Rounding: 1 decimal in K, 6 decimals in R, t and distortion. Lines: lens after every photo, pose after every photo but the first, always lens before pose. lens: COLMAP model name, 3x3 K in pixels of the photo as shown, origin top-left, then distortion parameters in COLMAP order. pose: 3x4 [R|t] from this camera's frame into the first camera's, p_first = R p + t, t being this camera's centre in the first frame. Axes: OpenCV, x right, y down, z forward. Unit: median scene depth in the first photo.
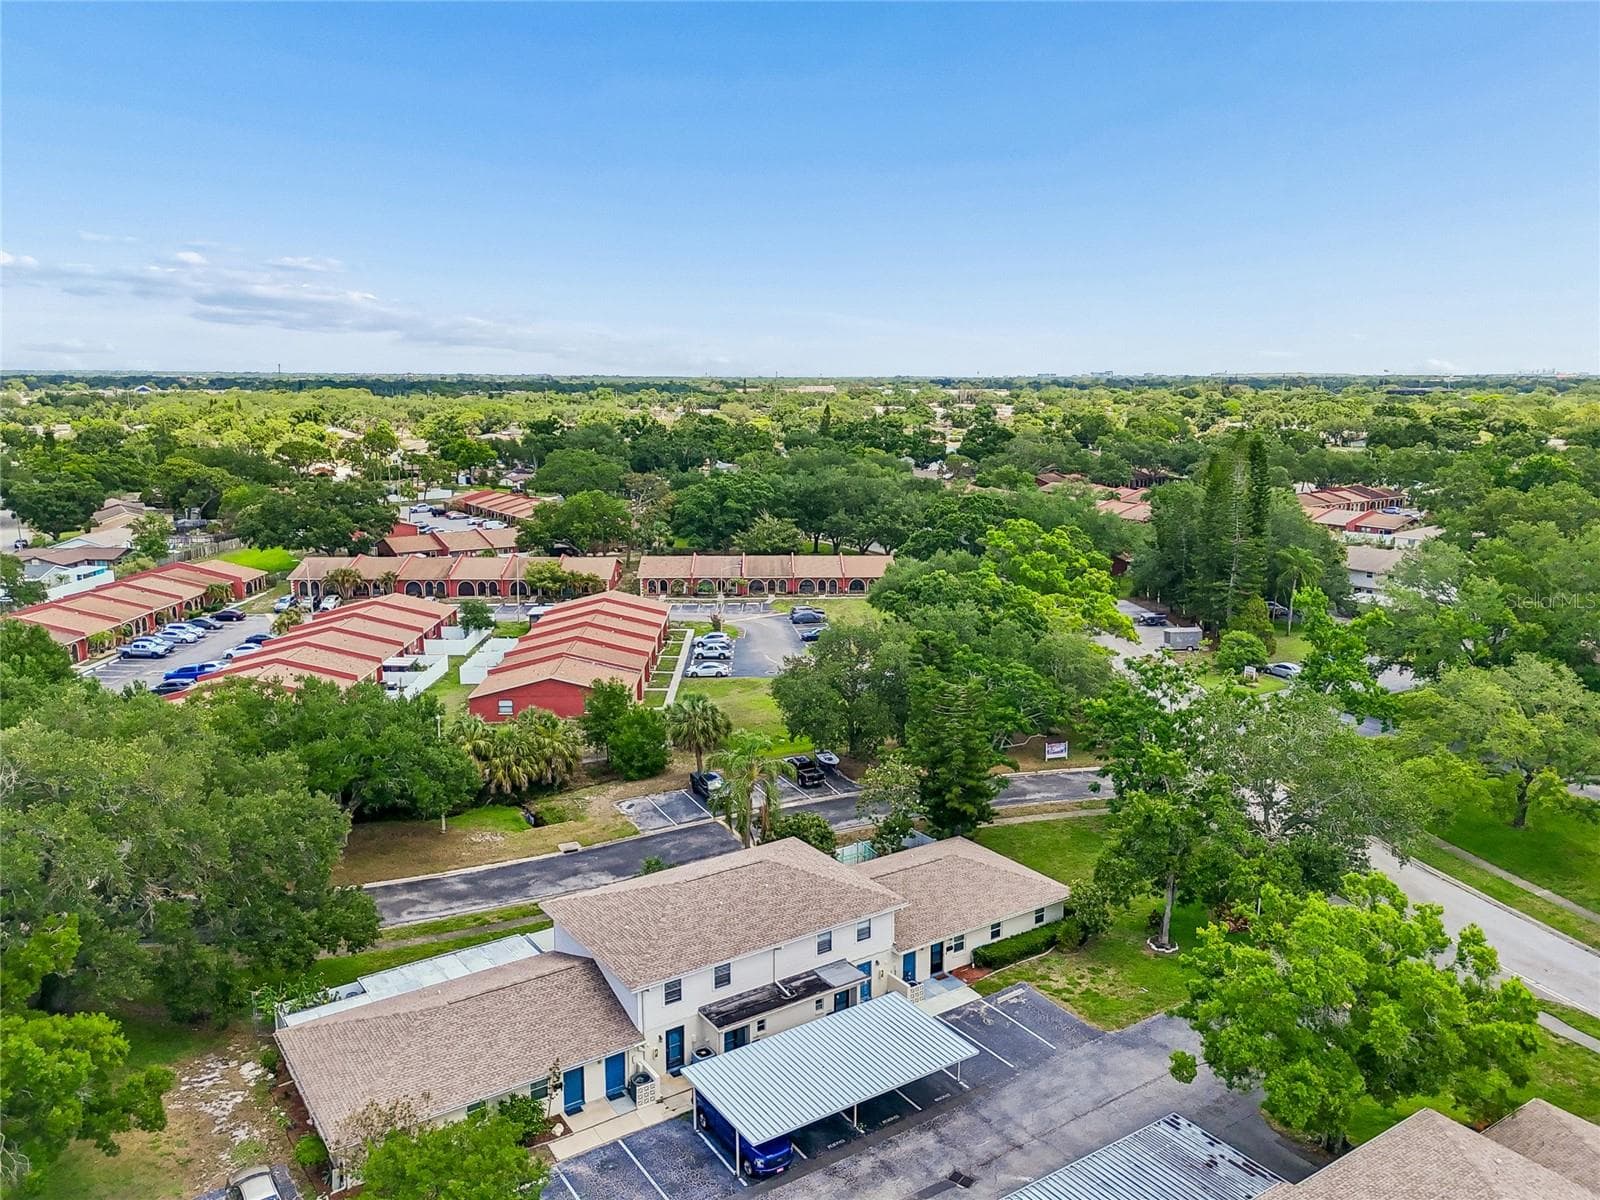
lens RADIAL K [[1076.1, 0, 795.1], [0, 1076.1, 595.9], [0, 0, 1]] dist [0.002184, -0.002064]
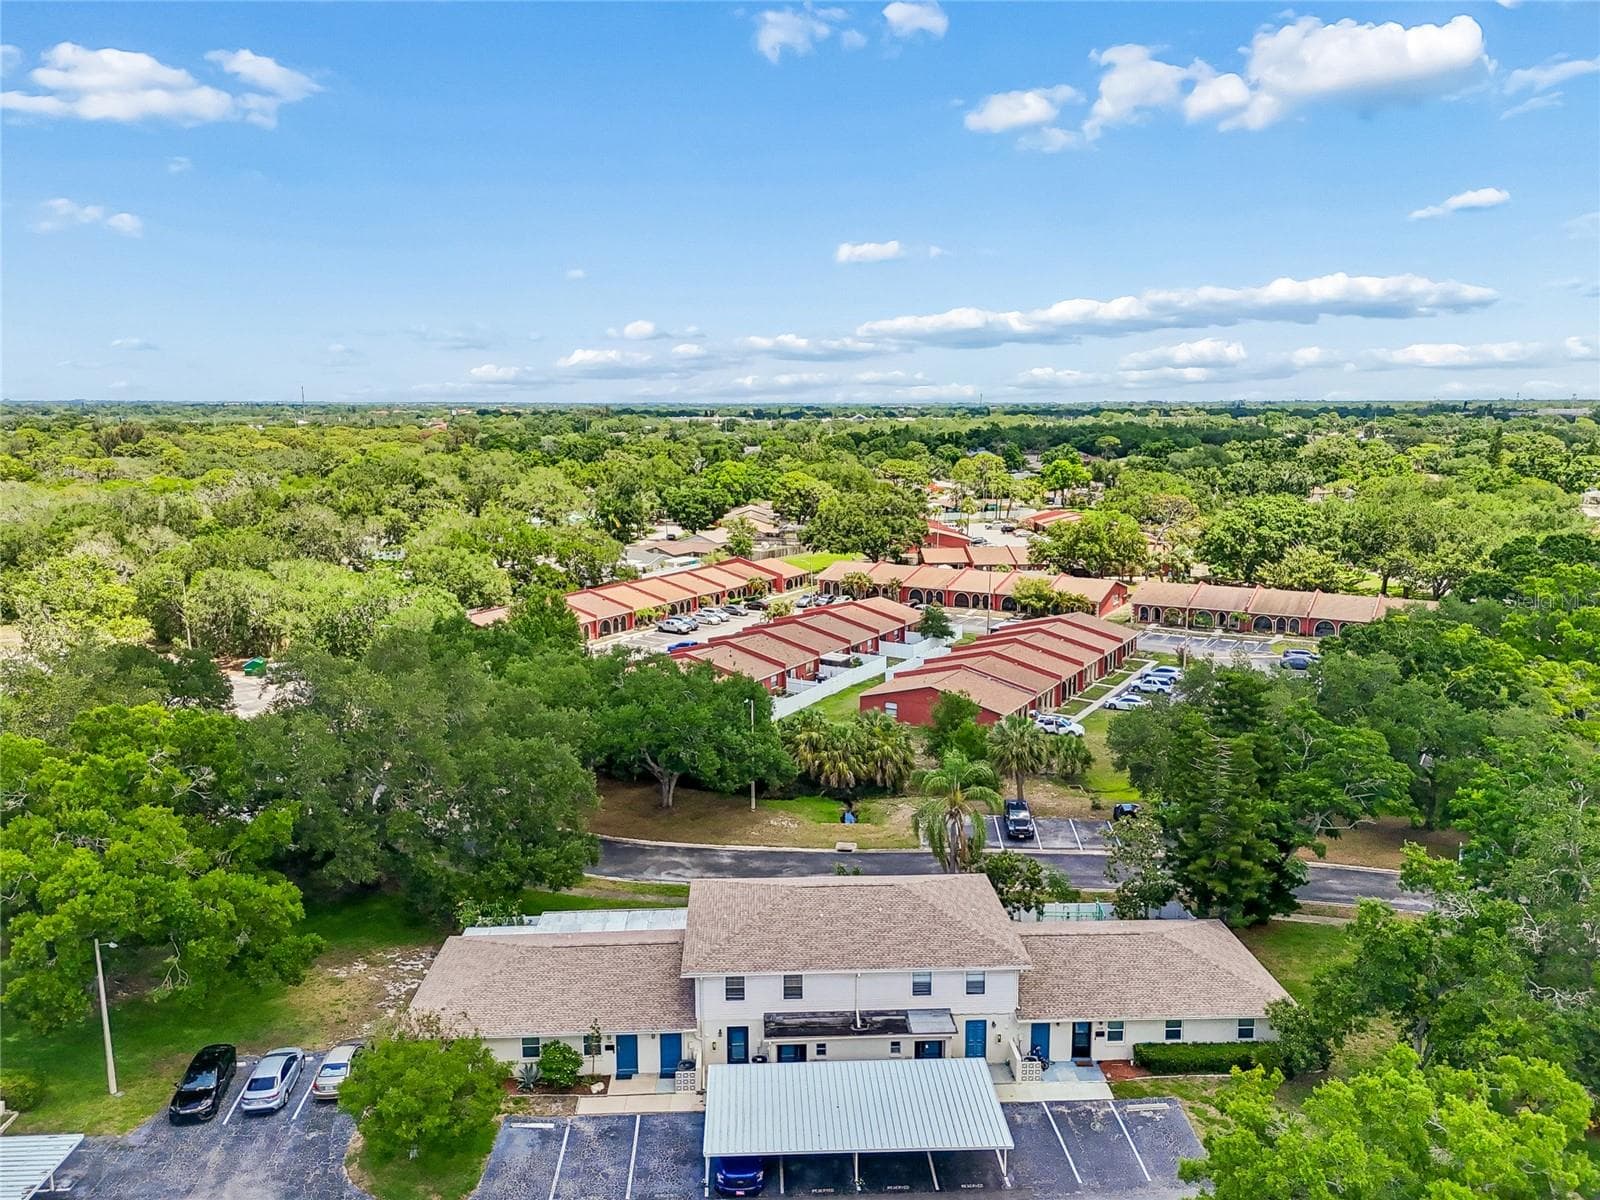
lens RADIAL K [[1076.1, 0, 795.1], [0, 1076.1, 595.9], [0, 0, 1]] dist [0.002184, -0.002064]
pose [[0.873931, 0.081906, -0.479099, 0.312915], [-0.091016, 0.995840, 0.004223, -0.001295], [0.477452, 0.039915, 0.877751, 0.117553]]
